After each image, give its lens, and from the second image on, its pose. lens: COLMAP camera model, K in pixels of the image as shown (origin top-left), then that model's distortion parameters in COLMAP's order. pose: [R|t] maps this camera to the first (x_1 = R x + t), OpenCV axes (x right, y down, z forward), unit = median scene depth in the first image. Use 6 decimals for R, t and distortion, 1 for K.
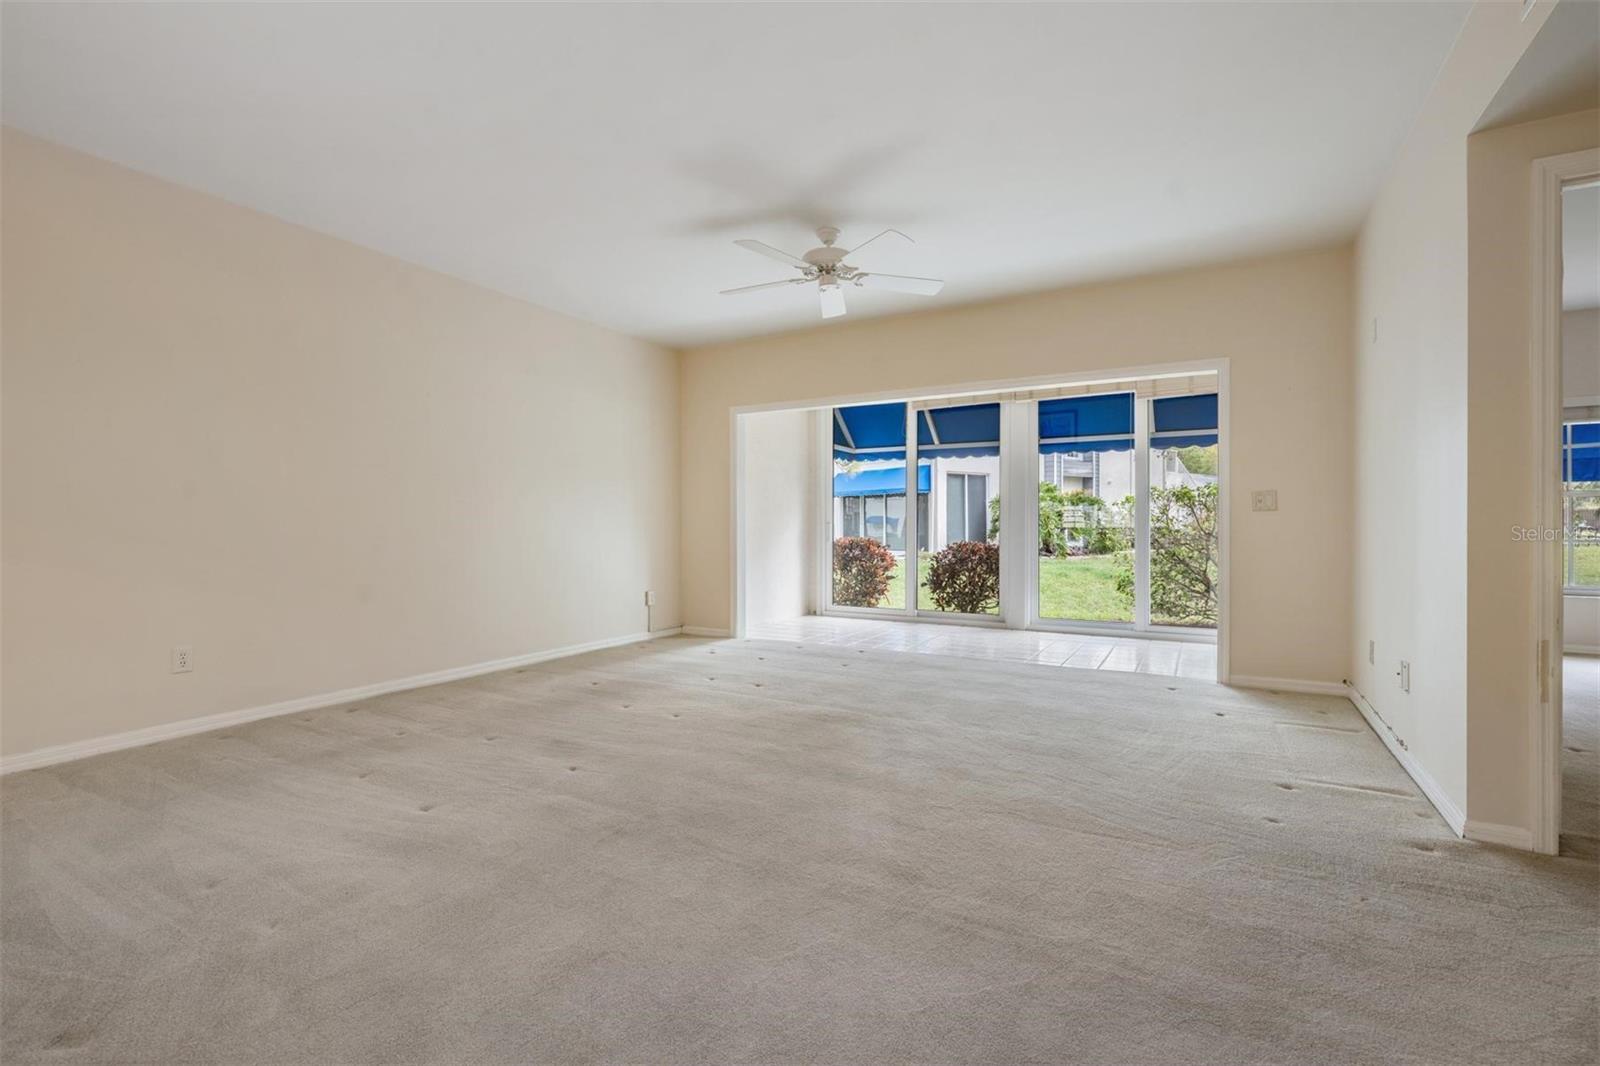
lens RADIAL K [[724.4, 0, 814.9], [0, 724.4, 524.3], [0, 0, 1]] dist [0.004918, -0.002343]
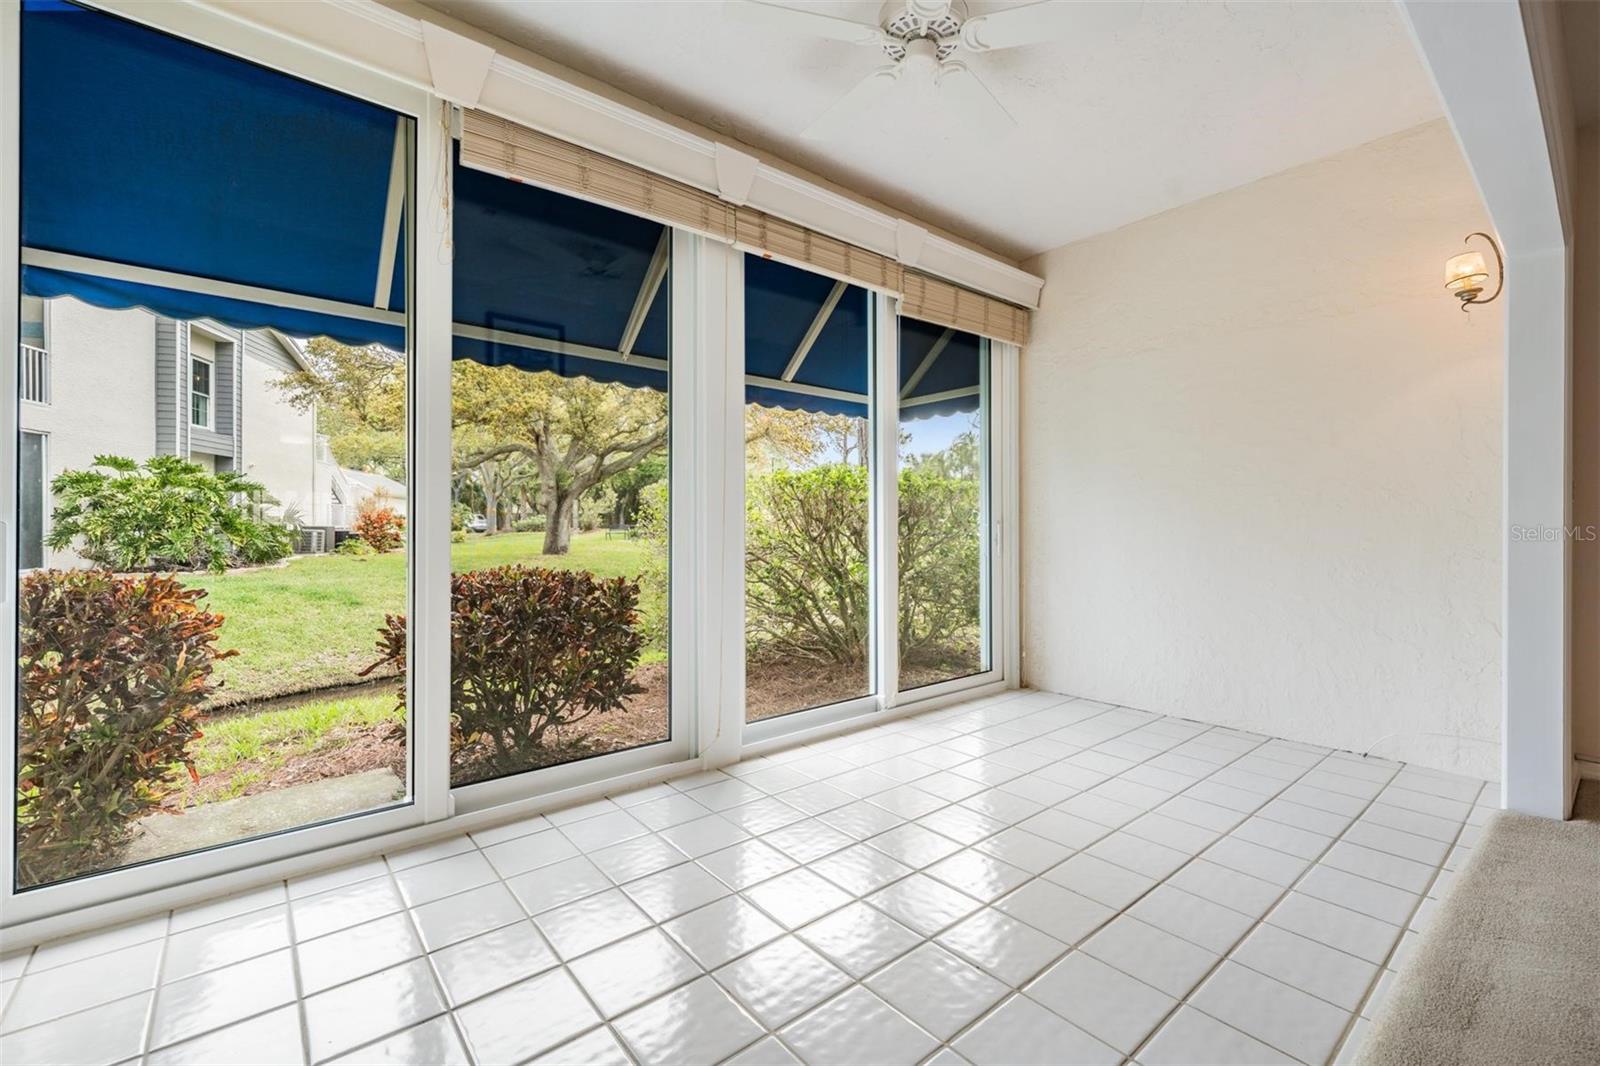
lens RADIAL K [[680.6, 0, 792.5], [0, 680.6, 526.6], [0, 0, 1]] dist [0.002410, -0.000028]
pose [[0.386902, -0.001498, 0.922120, -0.088189], [-0.004284, 0.999985, 0.003422, -0.000632], [-0.922111, -0.005275, 0.386890, 0.832729]]
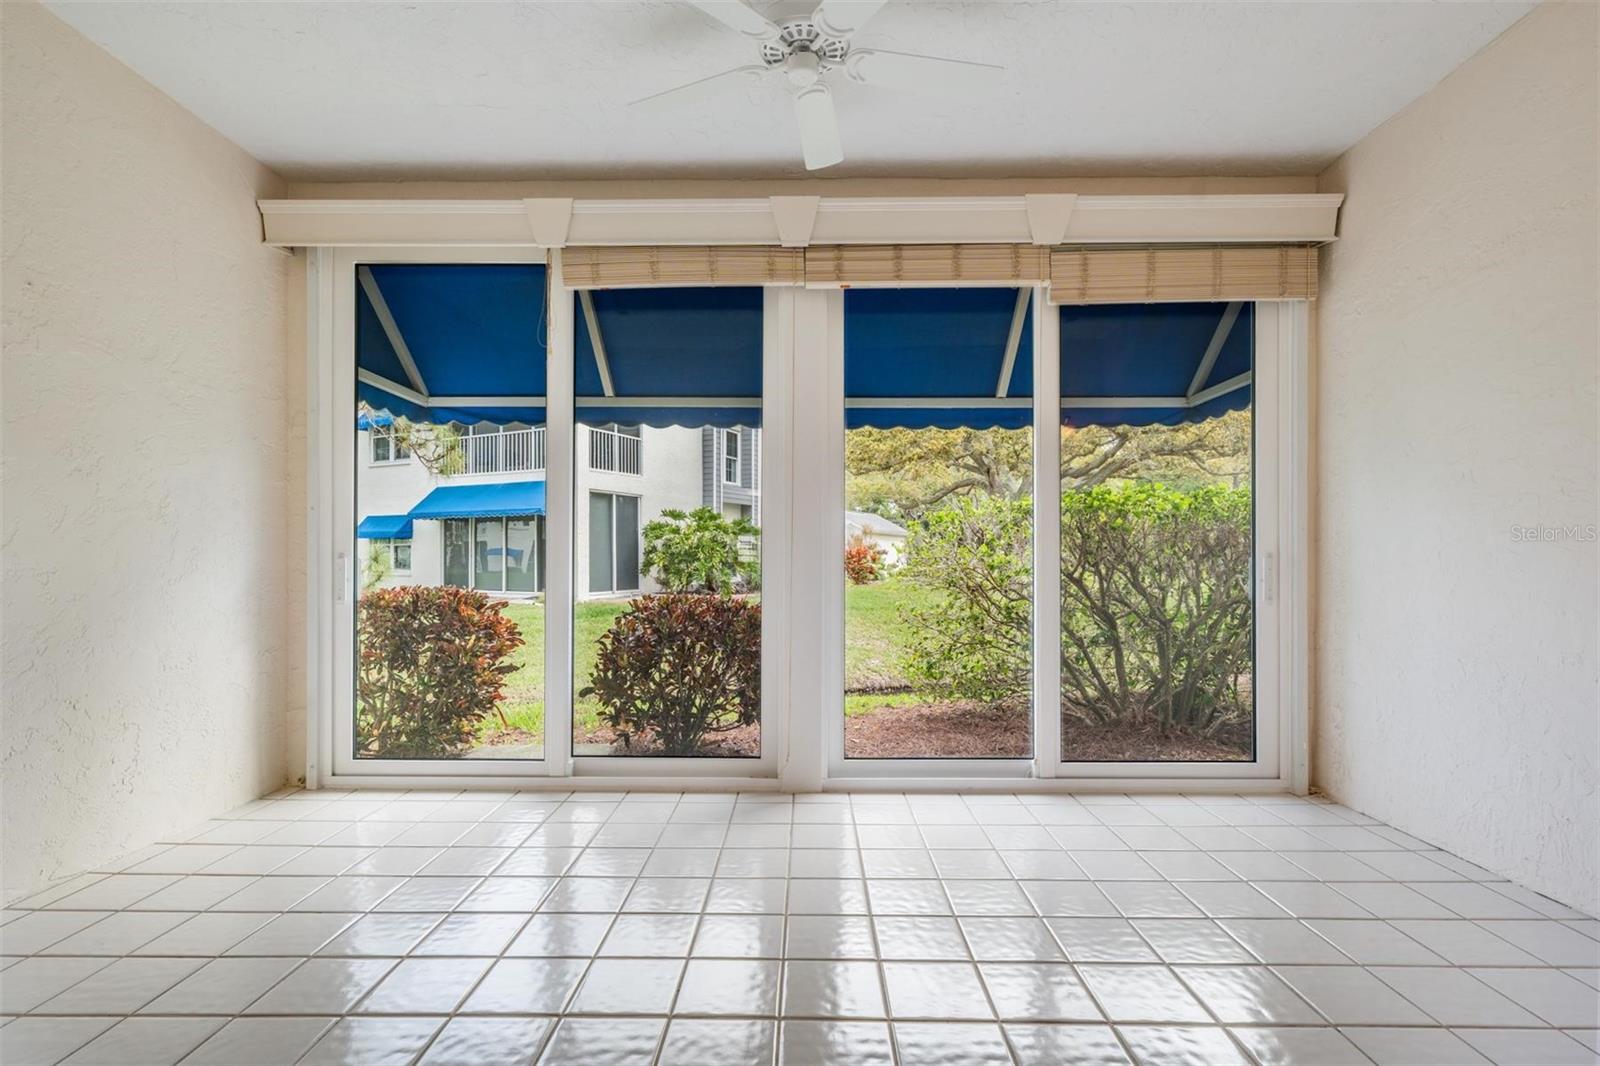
lens RADIAL K [[724.4, 0, 799.6], [0, 724.4, 564.5], [0, 0, 1]] dist [0.004918, -0.002343]
pose [[0.887060, -0.003146, 0.461644, 0.069422], [-0.001985, 0.999942, 0.010628, -0.001532], [-0.461650, -0.010344, 0.887002, 0.622742]]
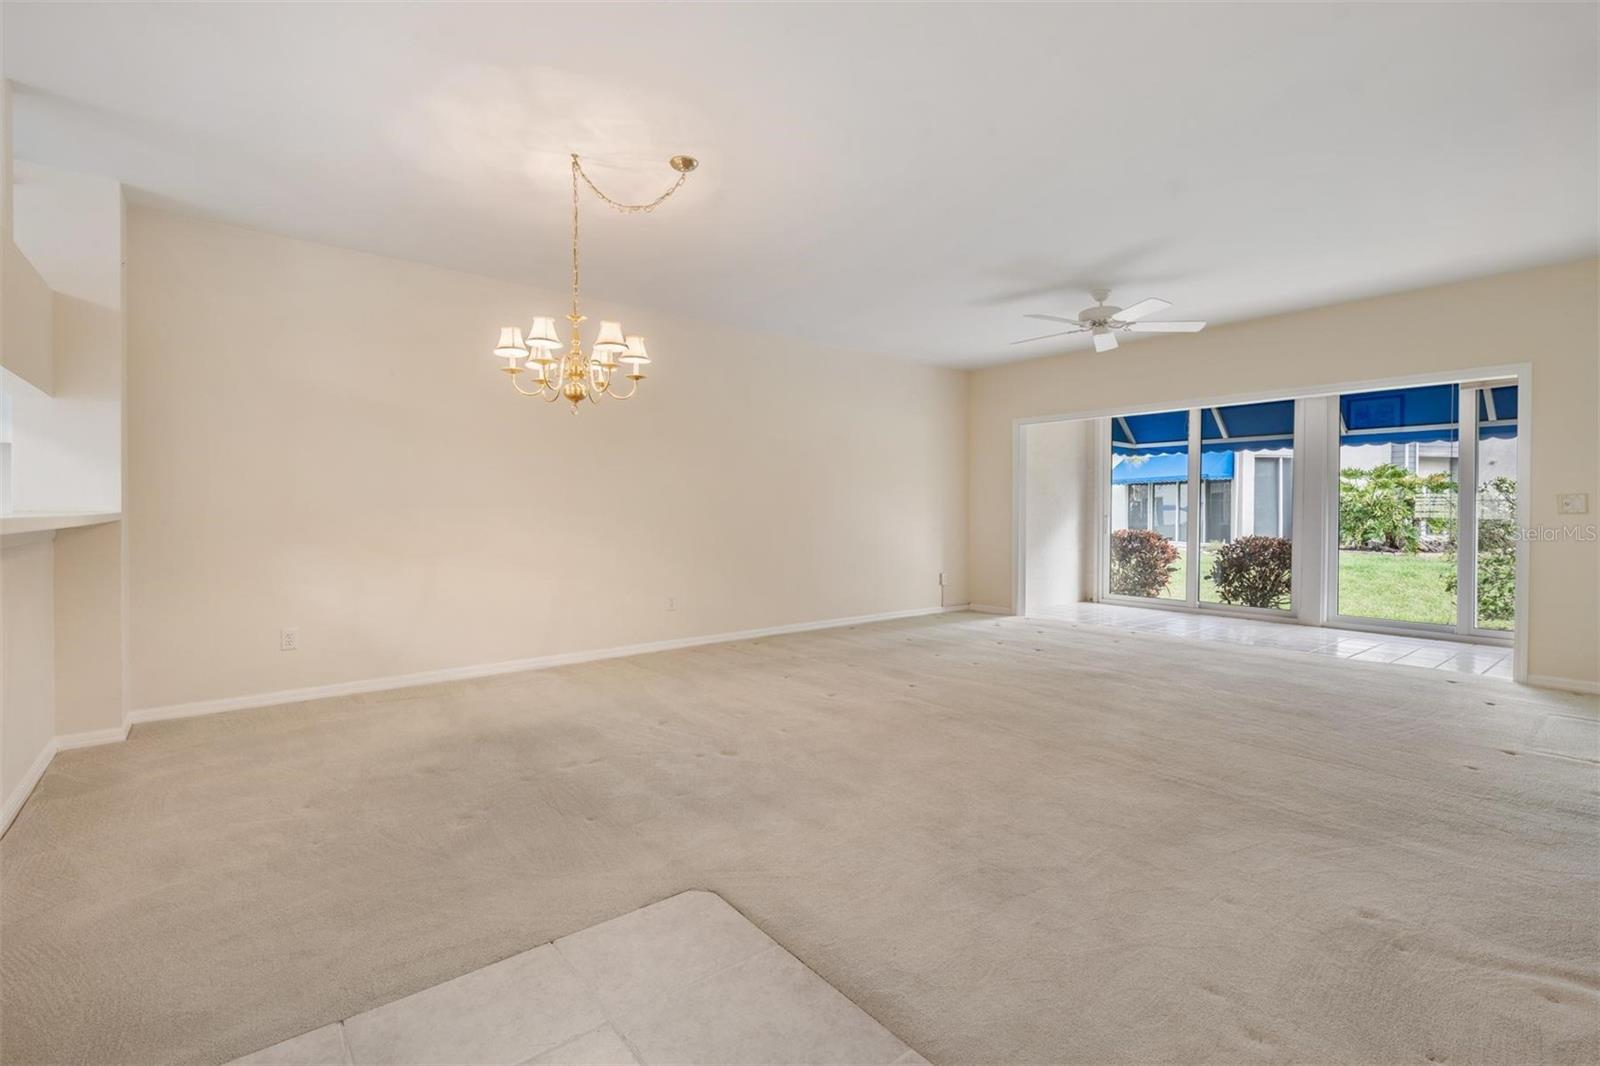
lens RADIAL K [[724.4, 0, 787.6], [0, 724.4, 519.8], [0, 0, 1]] dist [0.004918, -0.002343]
pose [[0.919583, 0.007918, -0.392817, 0.008424], [-0.002654, 0.999899, 0.013944, -0.012507], [0.392887, -0.011780, 0.919511, -0.200246]]
